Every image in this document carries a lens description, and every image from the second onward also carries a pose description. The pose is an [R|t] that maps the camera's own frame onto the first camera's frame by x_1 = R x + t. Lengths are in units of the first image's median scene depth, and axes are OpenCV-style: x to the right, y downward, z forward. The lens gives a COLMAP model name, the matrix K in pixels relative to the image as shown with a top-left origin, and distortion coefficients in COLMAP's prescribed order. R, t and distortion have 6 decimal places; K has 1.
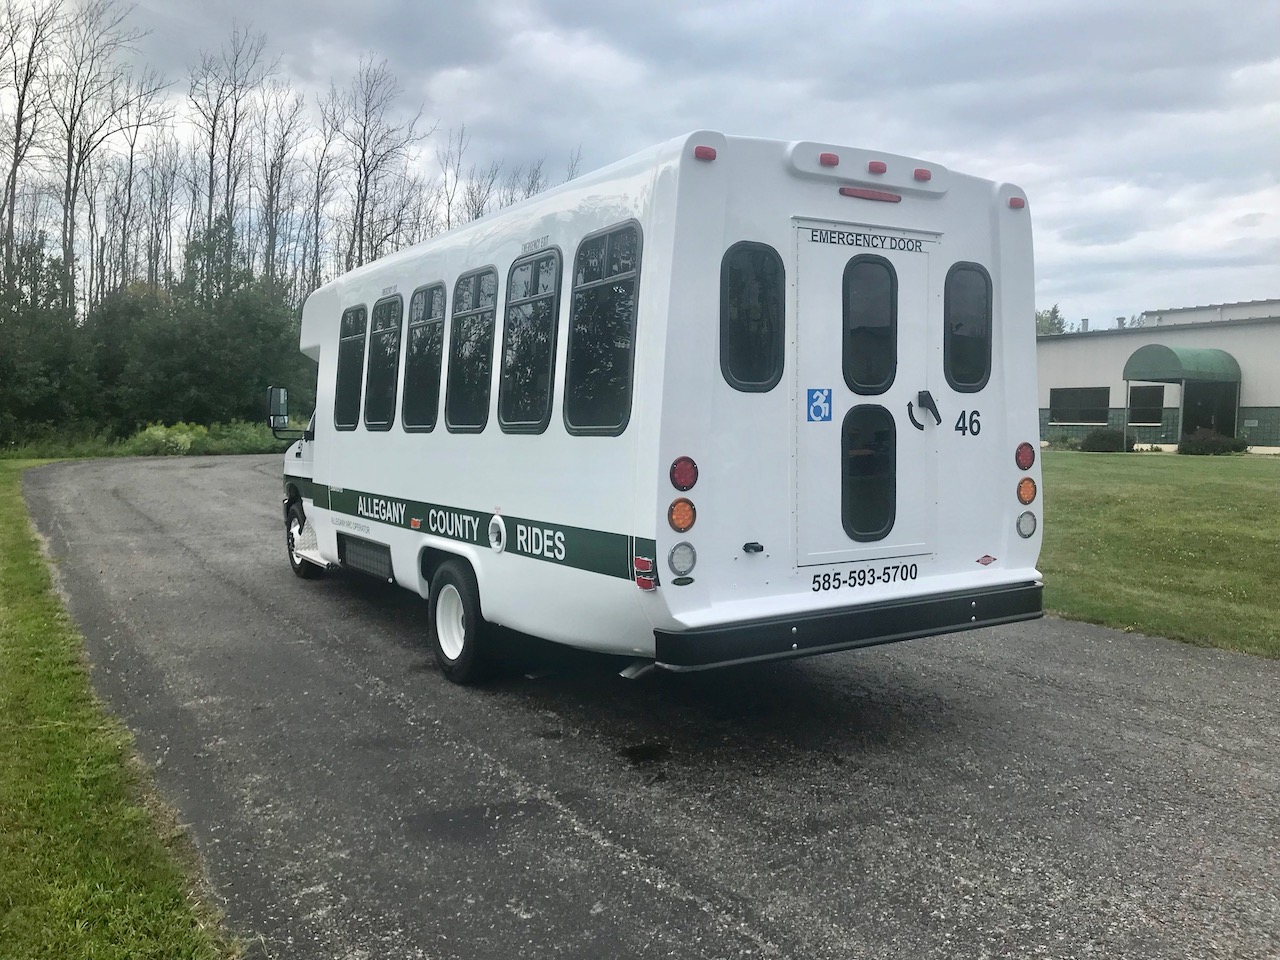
lens RADIAL K [[1067.1, 0, 640.0], [0, 1067.1, 480.0], [0, 0, 1]] dist [0.051637, -0.099837]
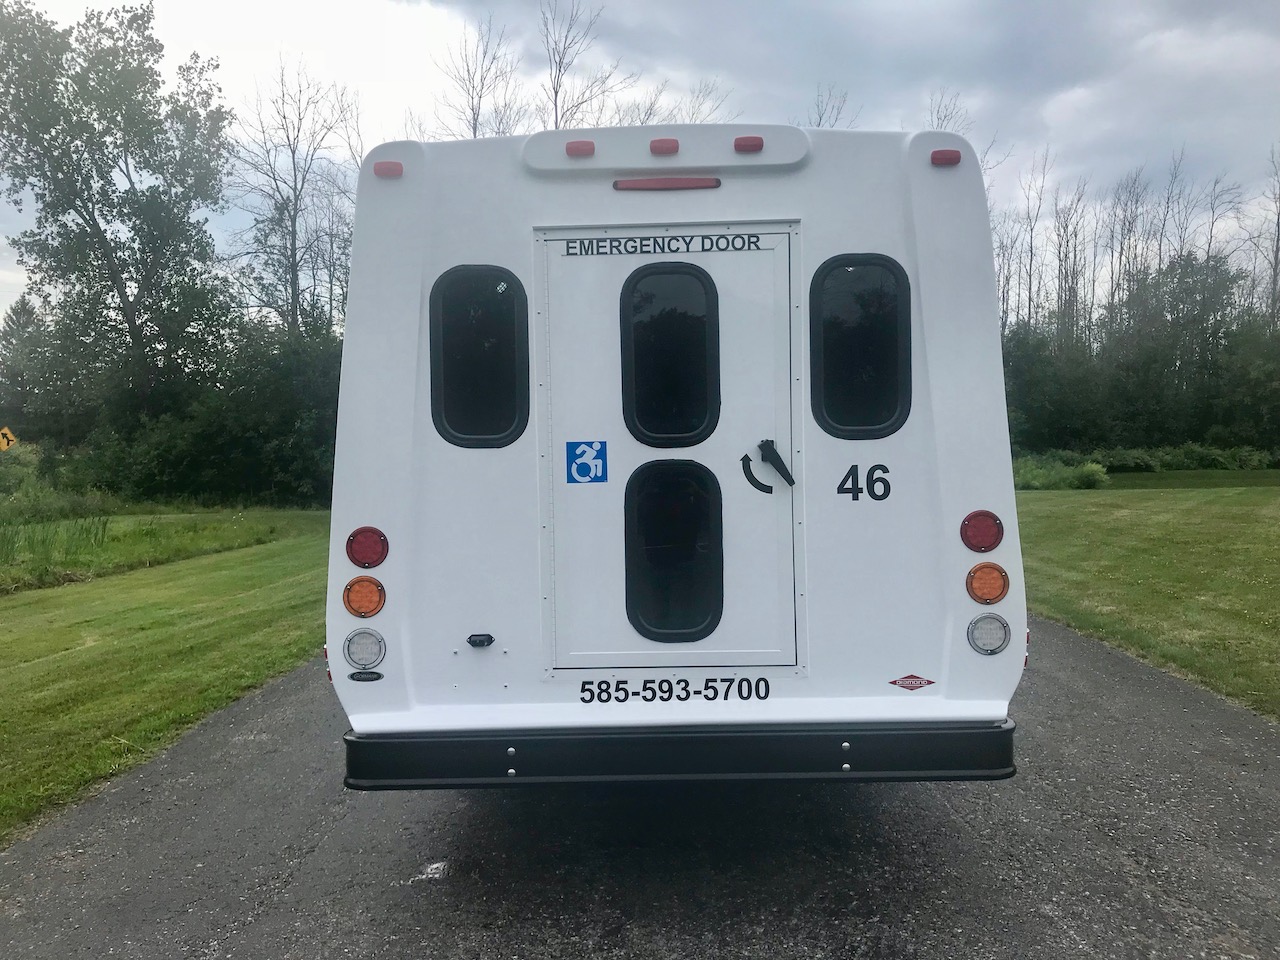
lens RADIAL K [[1067.1, 0, 640.0], [0, 1067.1, 480.0], [0, 0, 1]] dist [0.051637, -0.099837]
pose [[0.834382, -0.001299, -0.551185, 0.609427], [-0.018418, 0.999373, -0.030236, -0.033283], [0.550879, 0.035380, 0.833835, 0.361408]]
